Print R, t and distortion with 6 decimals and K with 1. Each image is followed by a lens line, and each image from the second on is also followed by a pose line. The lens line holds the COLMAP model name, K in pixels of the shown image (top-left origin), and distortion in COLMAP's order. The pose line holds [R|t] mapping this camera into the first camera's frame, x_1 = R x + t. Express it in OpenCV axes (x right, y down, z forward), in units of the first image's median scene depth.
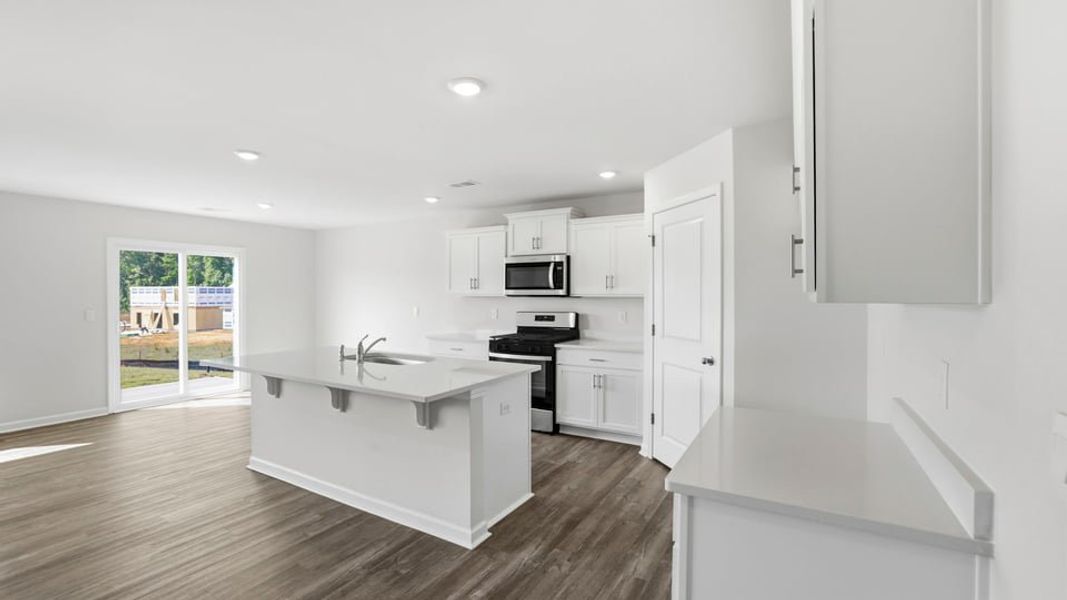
lens RADIAL K [[476.0, 0, 535.1], [0, 476.0, 304.1], [0, 0, 1]] dist [-0.034734, 0.000110]
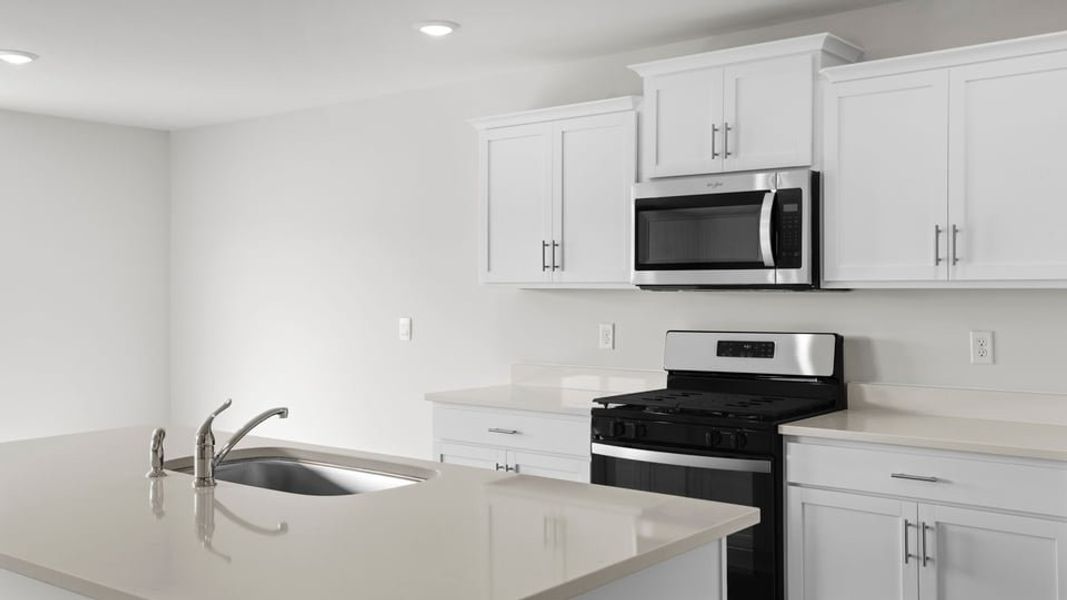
lens RADIAL K [[476.0, 0, 535.1], [0, 476.0, 304.1], [0, 0, 1]] dist [-0.034734, 0.000110]
pose [[0.981143, -0.001901, -0.193274, -0.067459], [-0.001993, 0.999799, -0.019951, 0.003073], [0.193273, 0.019961, 0.980942, 0.624880]]
